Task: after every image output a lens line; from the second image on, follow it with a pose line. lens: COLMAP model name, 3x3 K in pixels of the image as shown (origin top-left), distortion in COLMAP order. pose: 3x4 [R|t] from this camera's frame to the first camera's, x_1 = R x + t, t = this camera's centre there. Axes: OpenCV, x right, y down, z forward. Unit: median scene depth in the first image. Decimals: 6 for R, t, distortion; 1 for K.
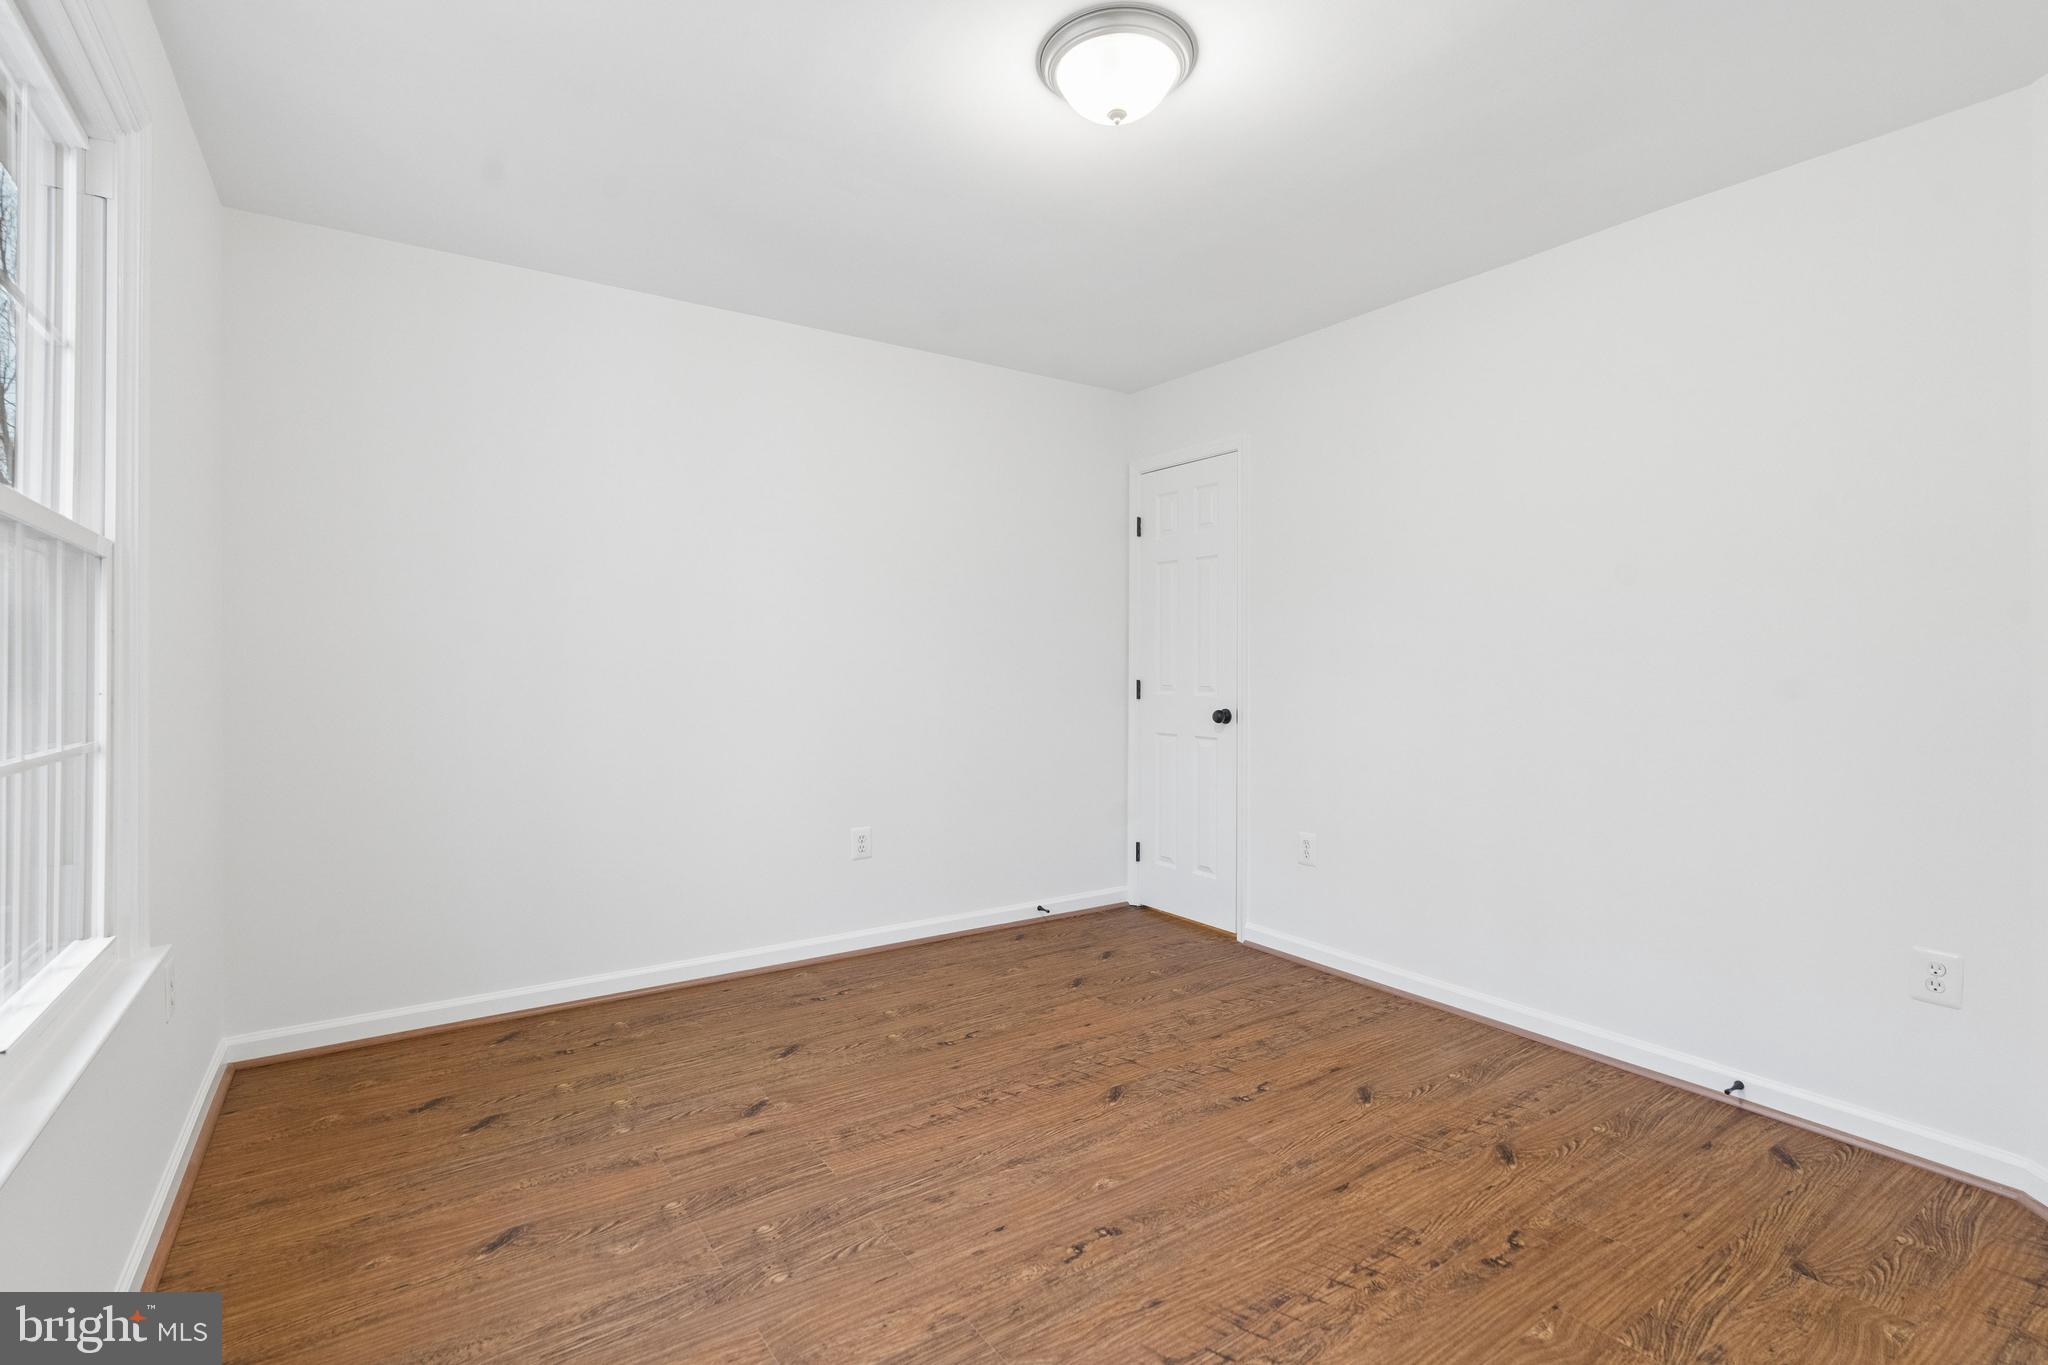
lens RADIAL K [[959.2, 0, 1022.9], [0, 959.2, 674.2], [0, 0, 1]] dist [-0.005361, 0.000663]
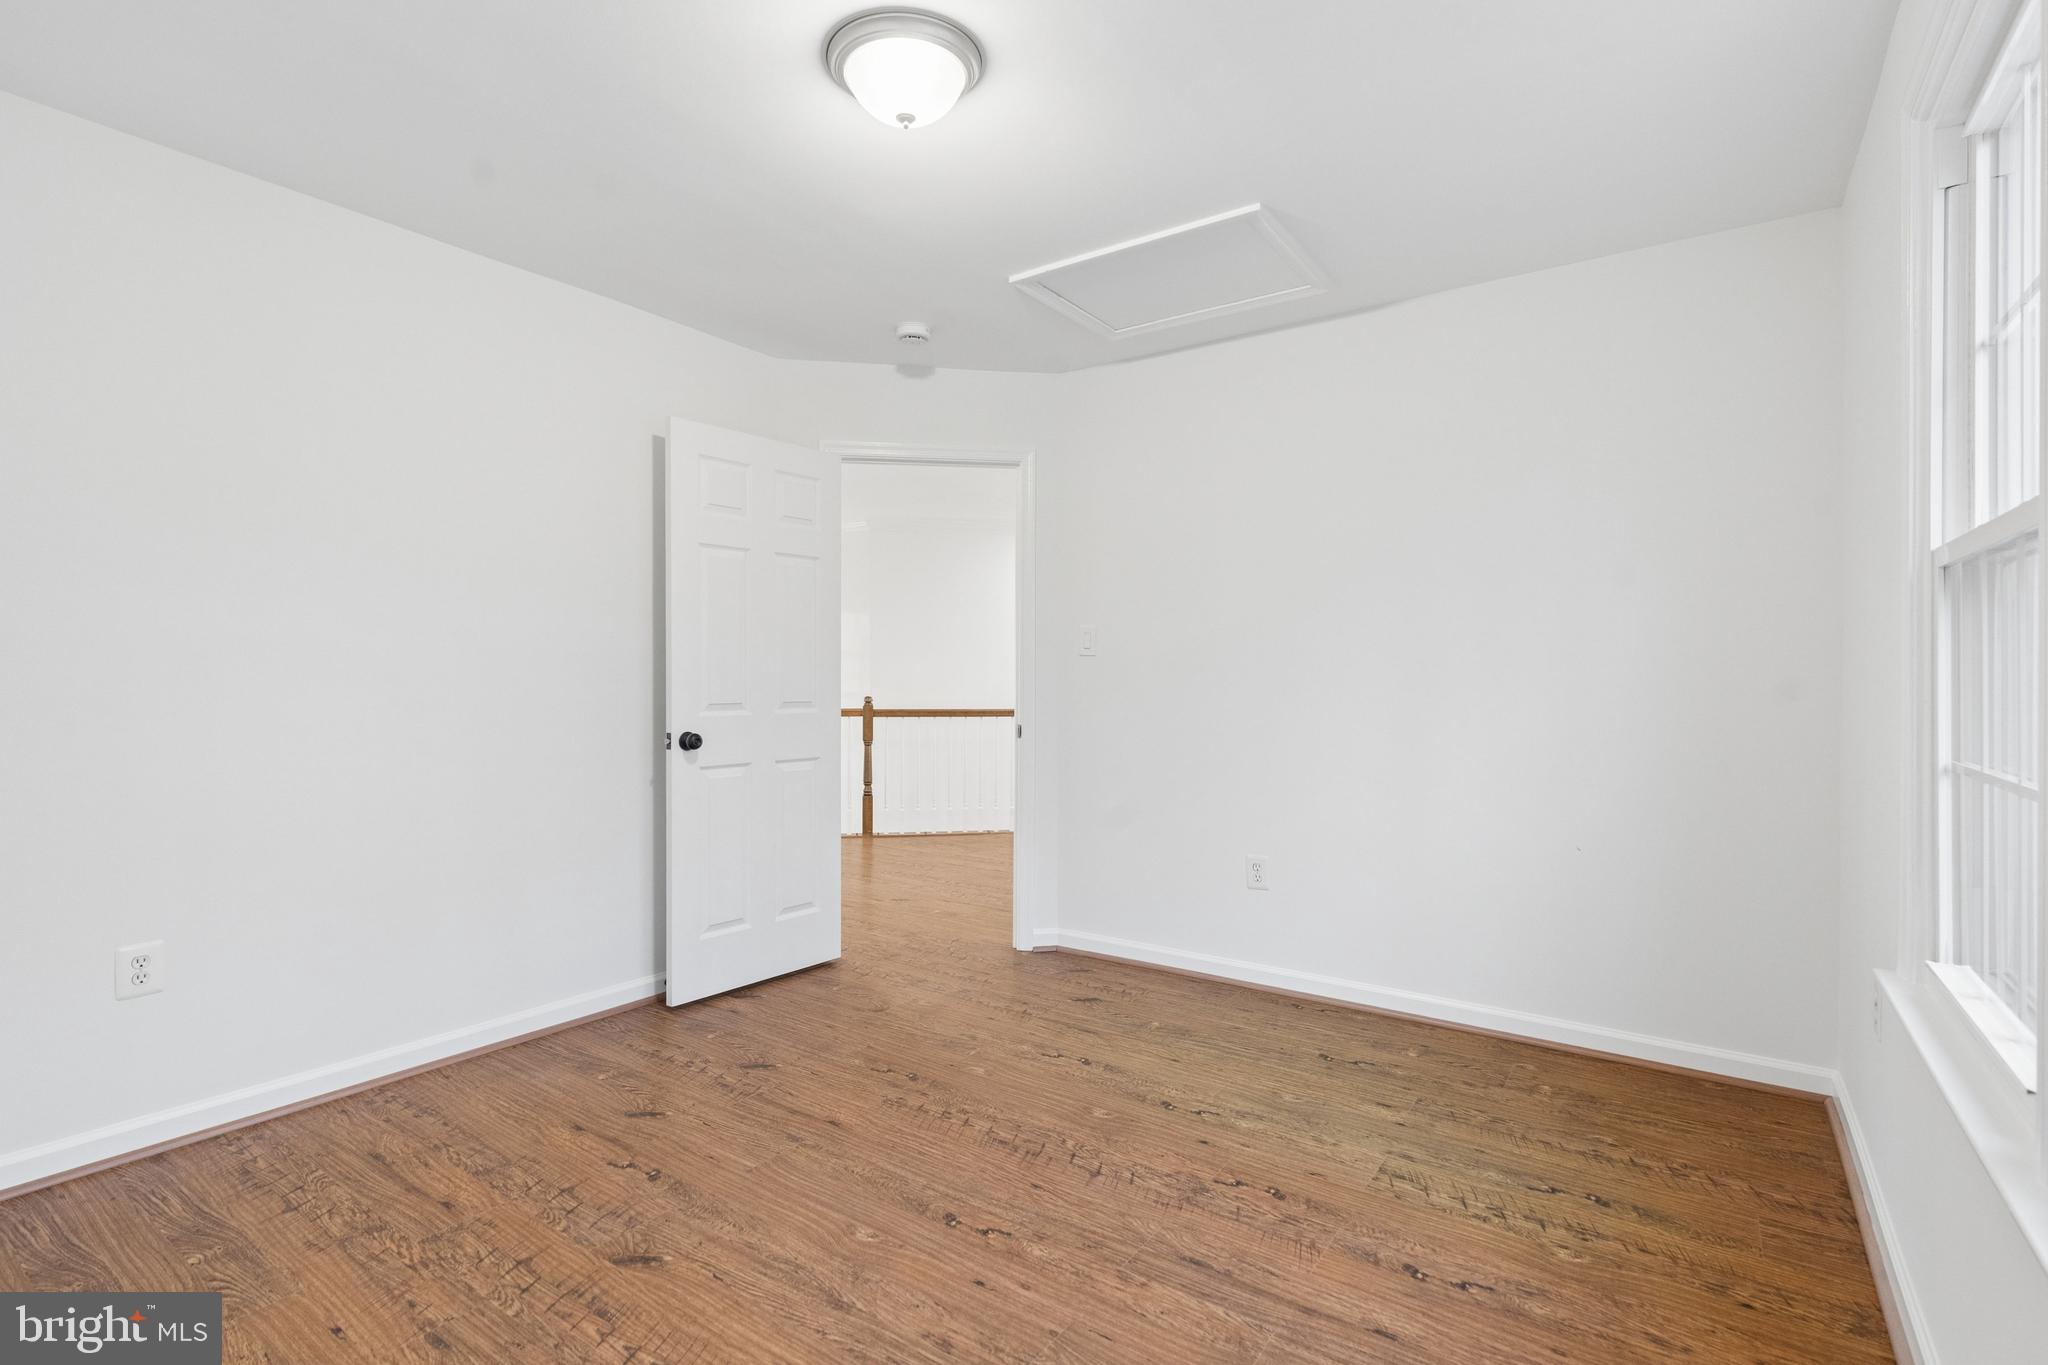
lens RADIAL K [[959.2, 0, 1022.9], [0, 959.2, 674.2], [0, 0, 1]] dist [-0.005361, 0.000663]
pose [[-0.350643, -0.001707, 0.936507, -0.671446], [0.004406, 0.999984, 0.003472, -0.011911], [-0.936499, 0.005344, -0.350630, 0.947125]]
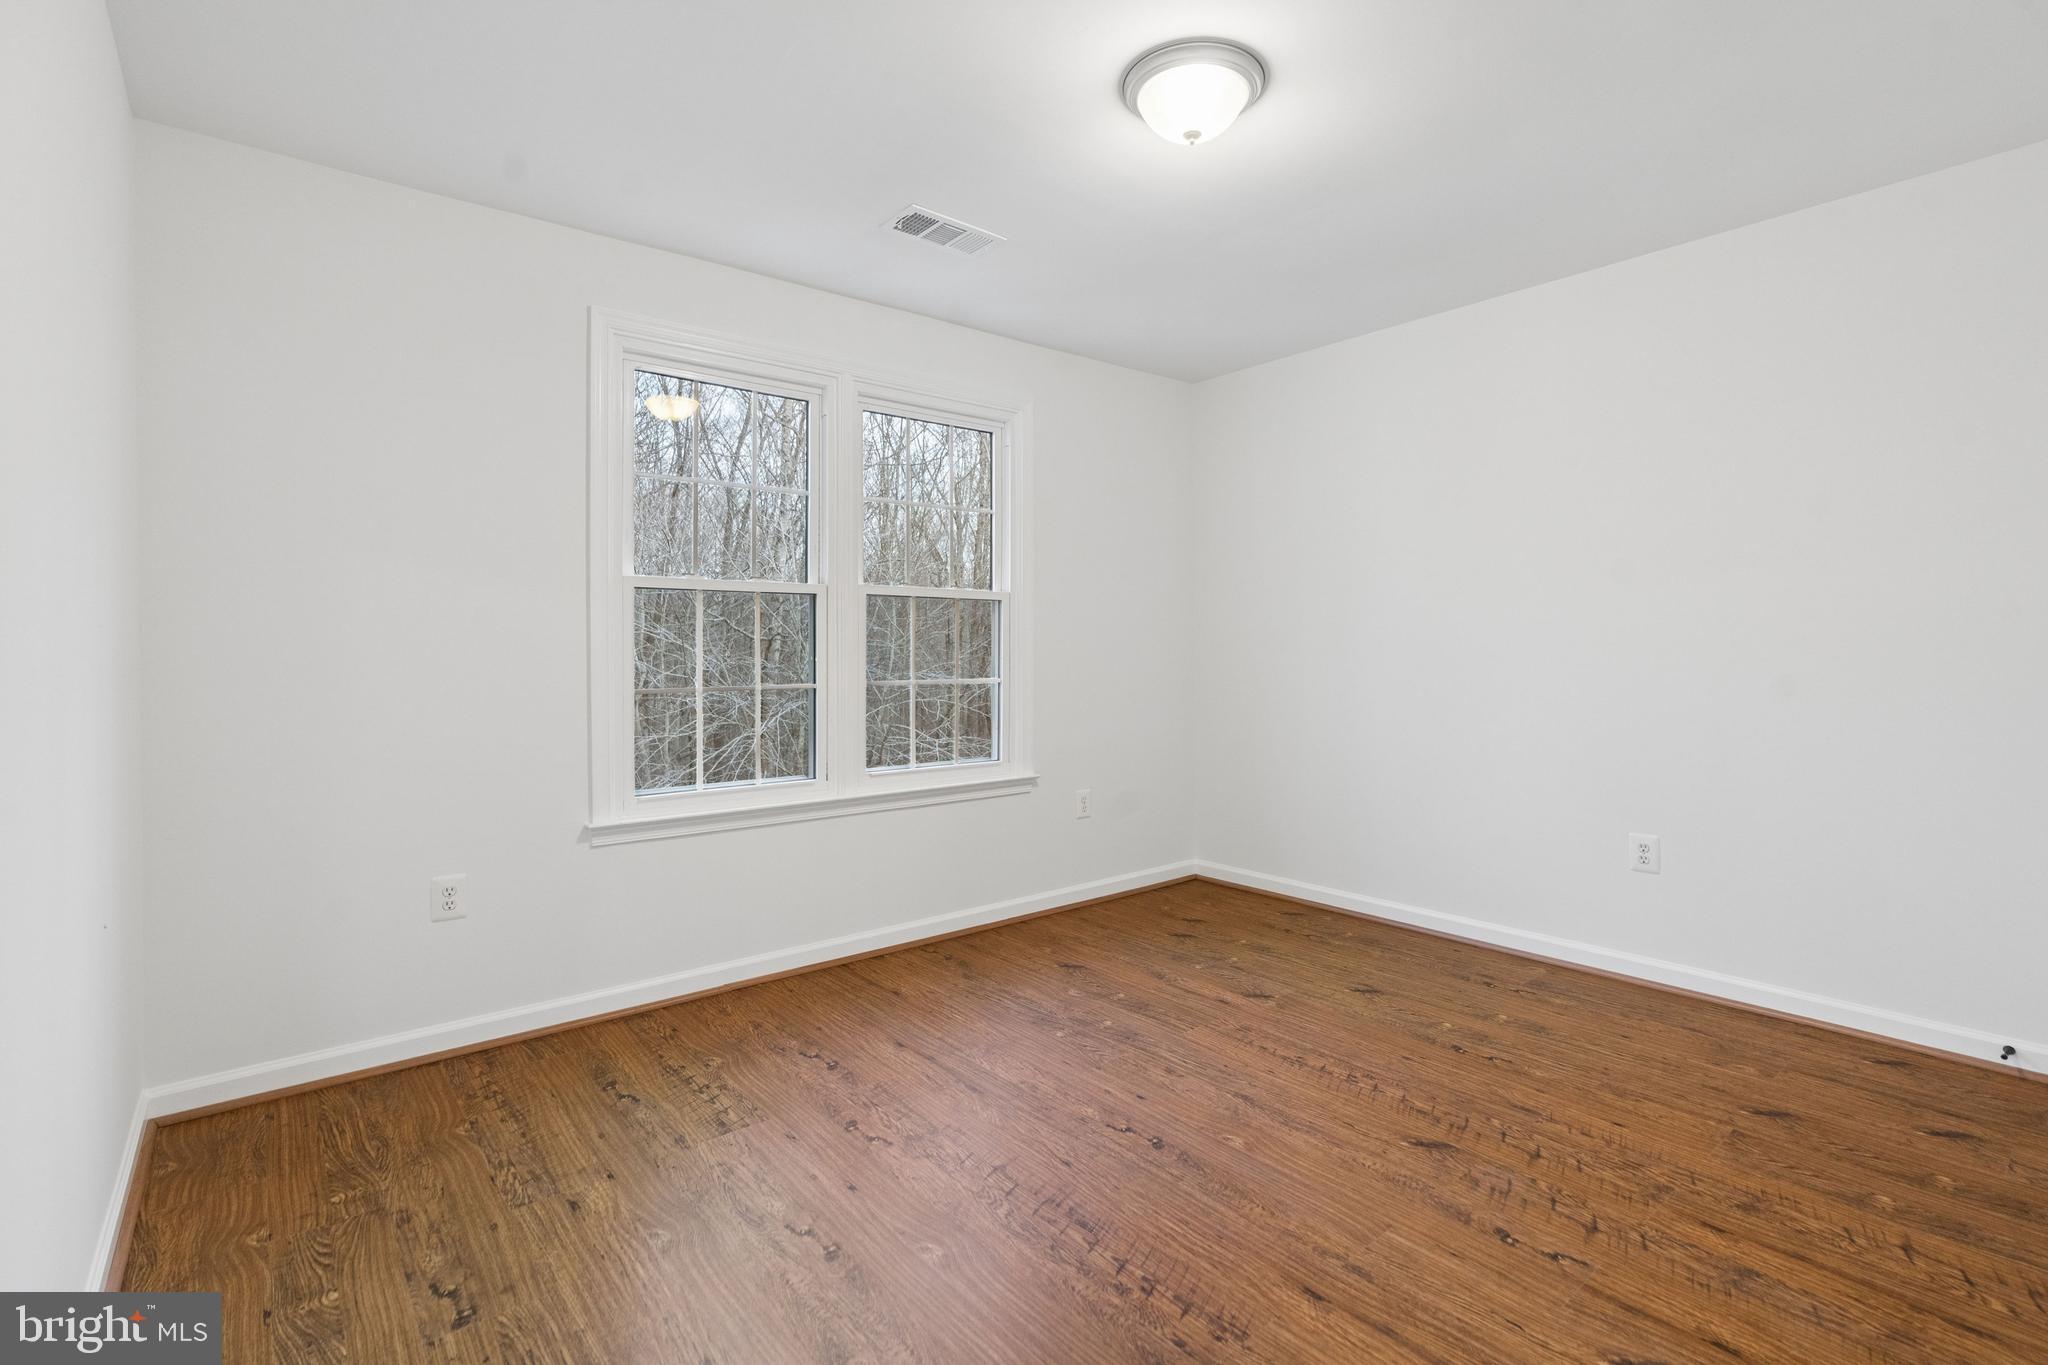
lens RADIAL K [[940.8, 0, 1023.4], [0, 940.8, 658.7], [0, 0, 1]] dist [-0.003271, 0.000948]
pose [[0.084398, 0.010566, -0.996376, 0.868333], [-0.004377, 0.999938, 0.010233, -0.002665], [0.996422, 0.003498, 0.084439, 0.547724]]
